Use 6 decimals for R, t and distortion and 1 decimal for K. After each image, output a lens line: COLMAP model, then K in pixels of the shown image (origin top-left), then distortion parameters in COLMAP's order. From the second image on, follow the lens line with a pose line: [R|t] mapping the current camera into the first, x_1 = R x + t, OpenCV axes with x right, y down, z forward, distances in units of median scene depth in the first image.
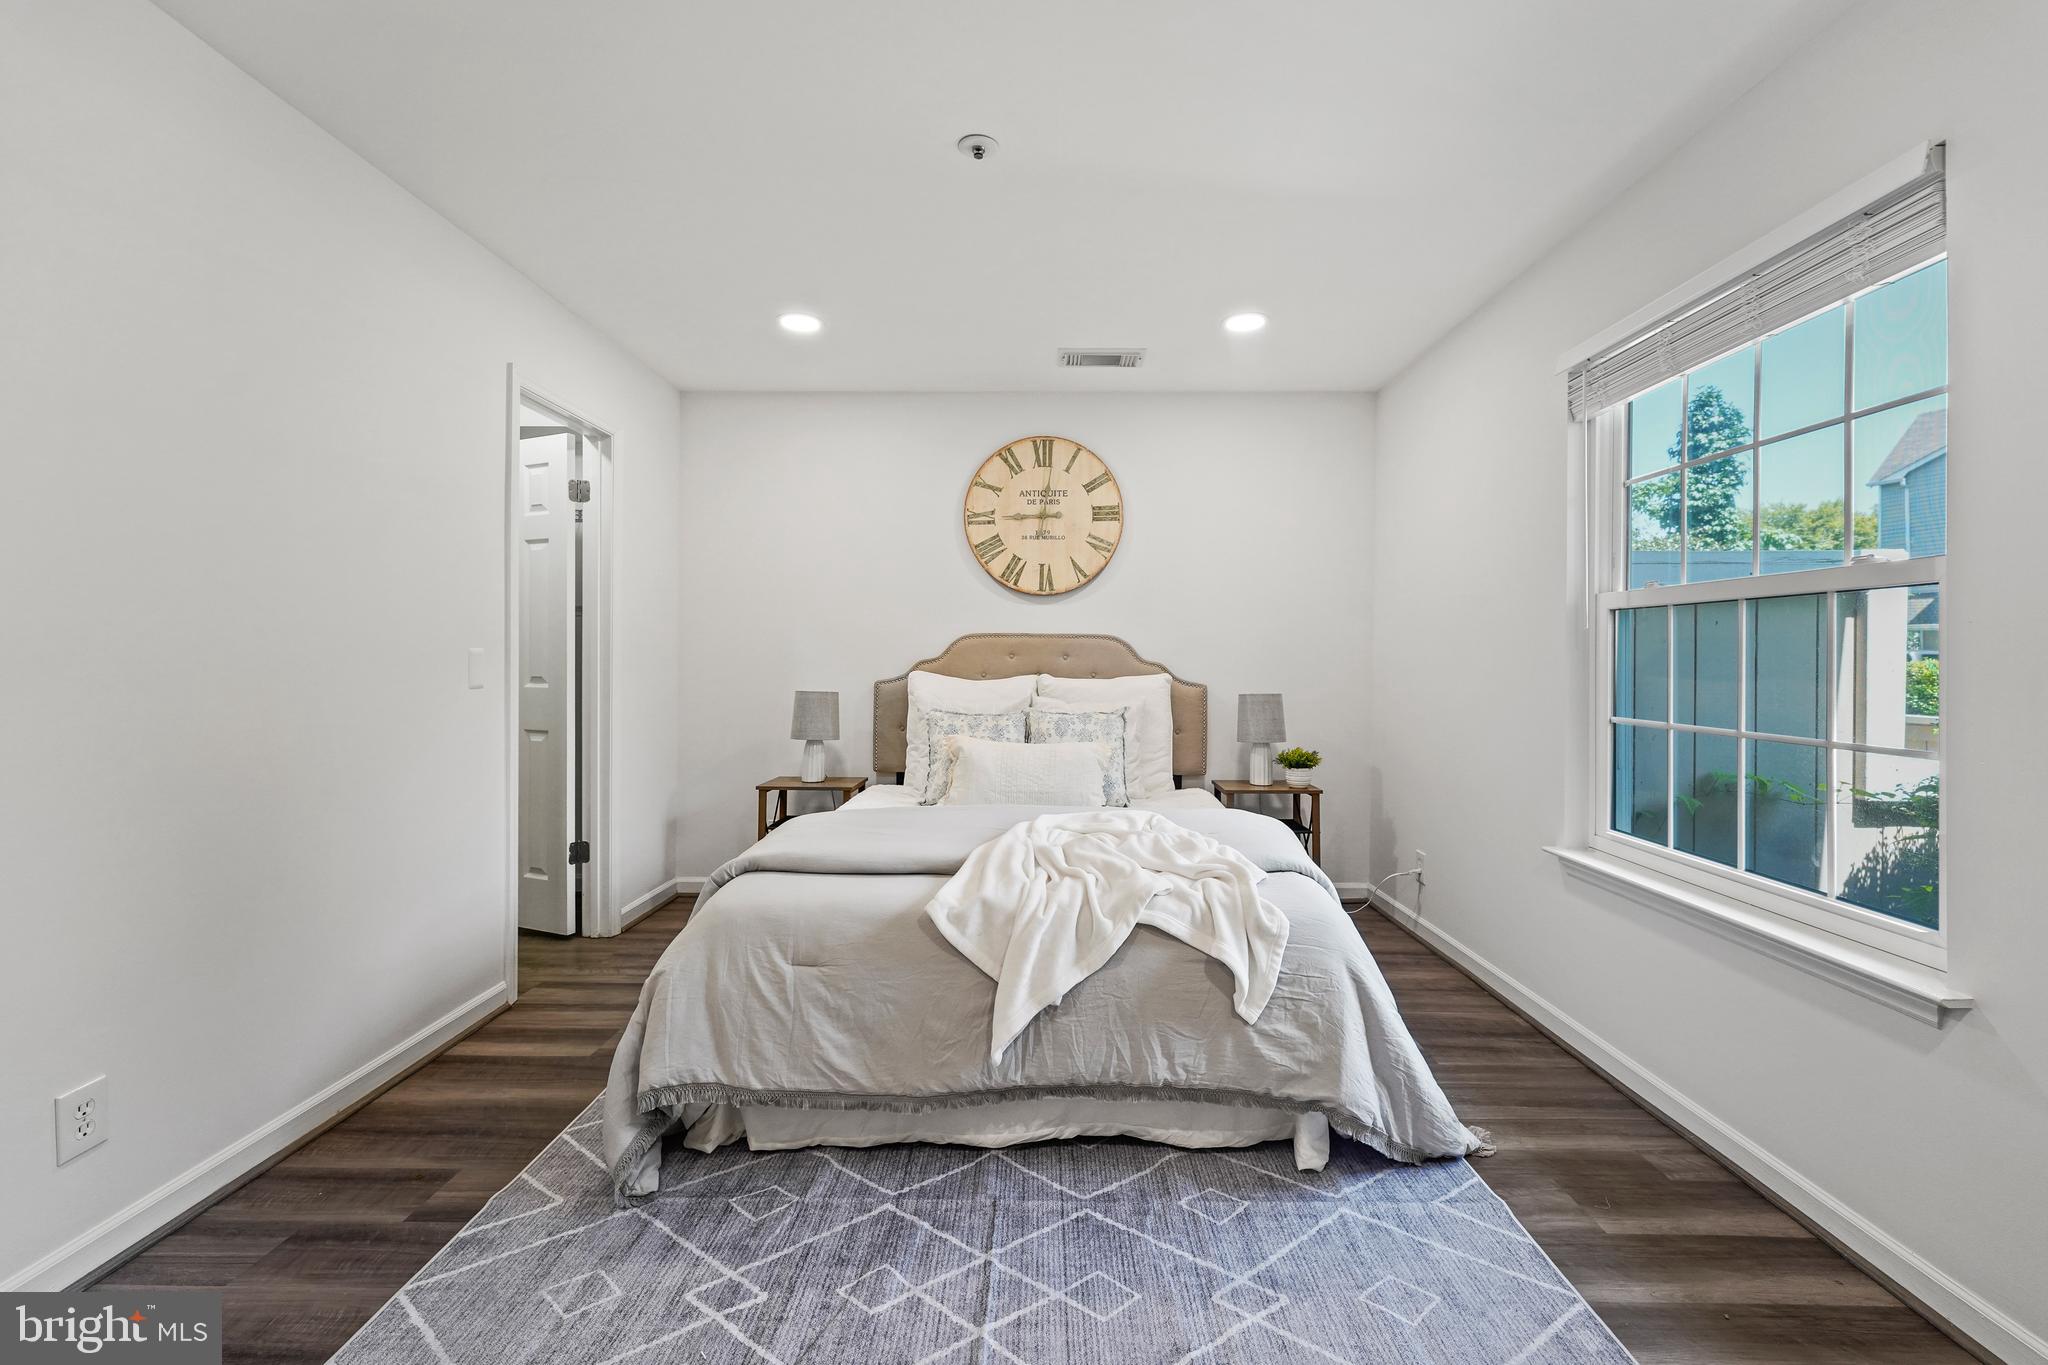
lens RADIAL K [[835.6, 0, 1027.5], [0, 835.6, 664.2], [0, 0, 1]] dist [0.000262, 0.000515]
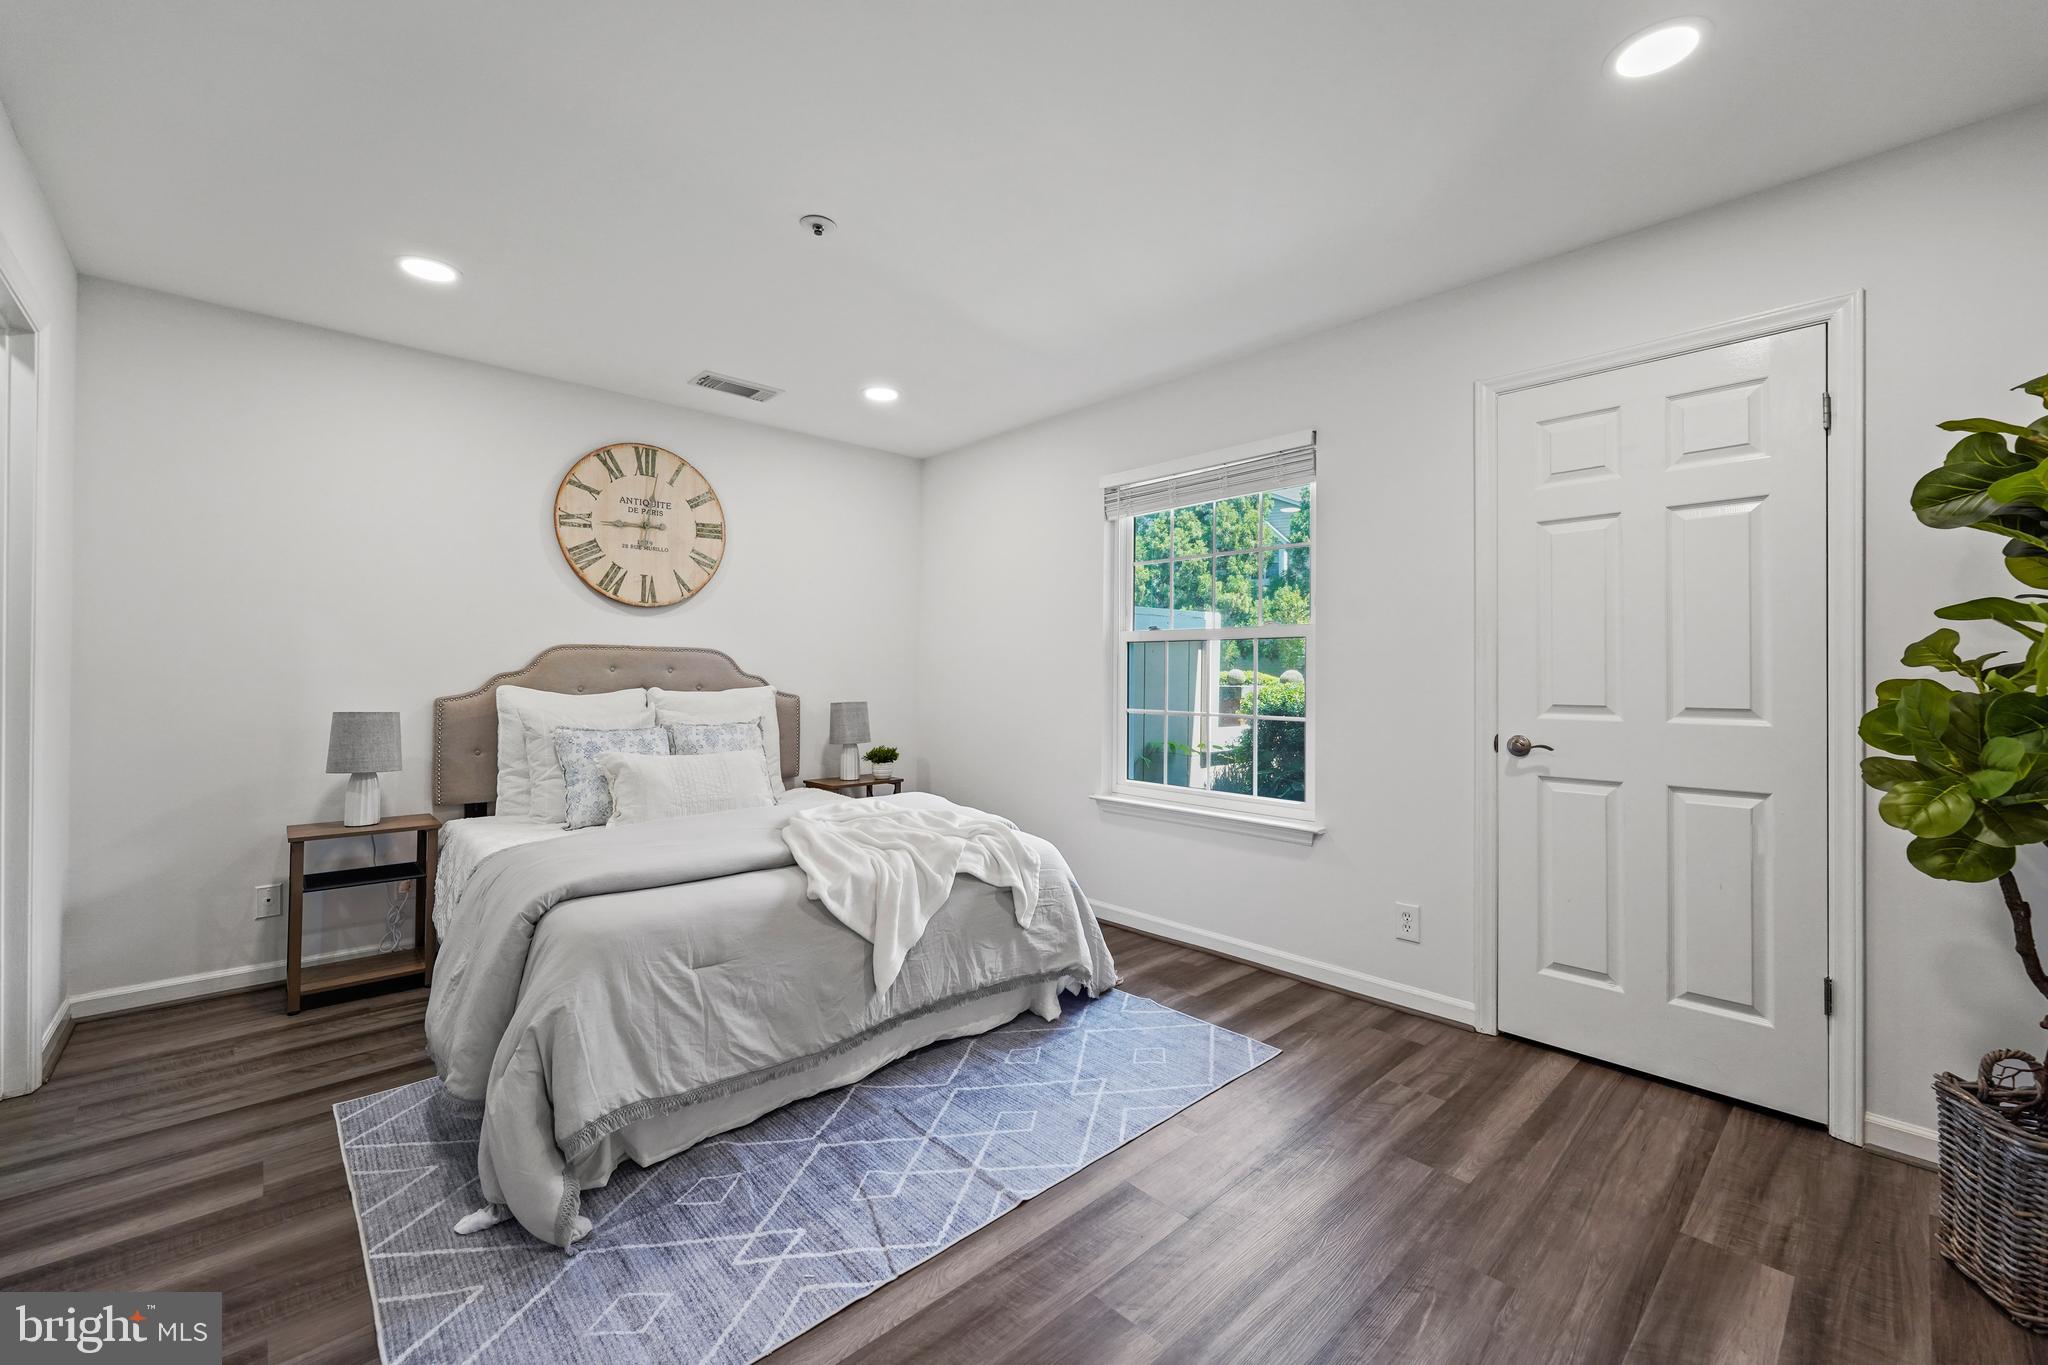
lens RADIAL K [[835.6, 0, 1018.8], [0, 835.6, 682.1], [0, 0, 1]] dist [0.000262, 0.000515]
pose [[0.726317, -0.007279, 0.687321, -0.681353], [0.002326, 0.999964, 0.008132, -0.002531], [-0.687356, -0.004307, 0.726308, -0.025269]]
